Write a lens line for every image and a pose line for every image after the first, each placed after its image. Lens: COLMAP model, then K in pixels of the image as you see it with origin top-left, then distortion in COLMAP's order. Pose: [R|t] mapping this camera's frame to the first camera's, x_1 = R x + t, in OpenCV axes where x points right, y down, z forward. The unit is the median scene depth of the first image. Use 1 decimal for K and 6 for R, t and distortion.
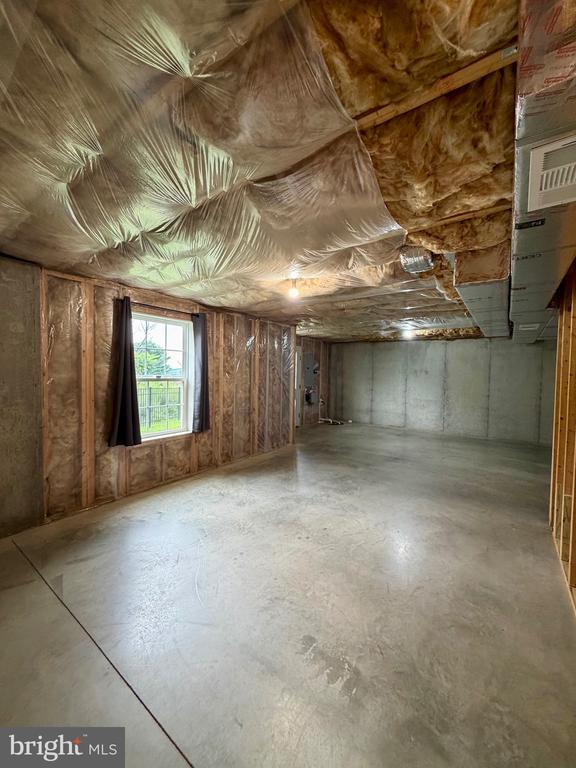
lens RADIAL K [[305.6, 0, 289.8], [0, 305.6, 381.8], [0, 0, 1]] dist [0.010640, -0.000438]
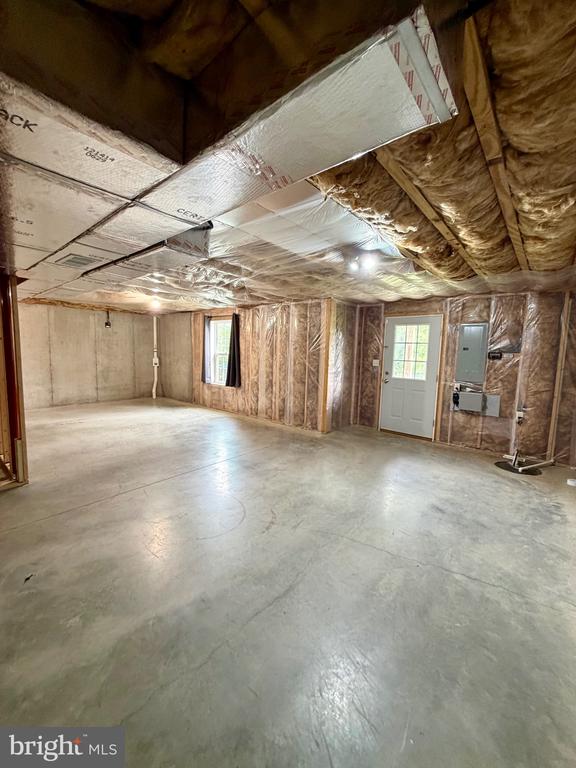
lens RADIAL K [[305.6, 0, 289.8], [0, 305.6, 381.8], [0, 0, 1]] dist [0.010640, -0.000438]
pose [[-0.078740, 0.085042, -0.993261, 0.953525], [-0.059789, 0.994158, 0.089858, -0.021516], [0.995101, 0.066462, -0.073196, 1.035226]]
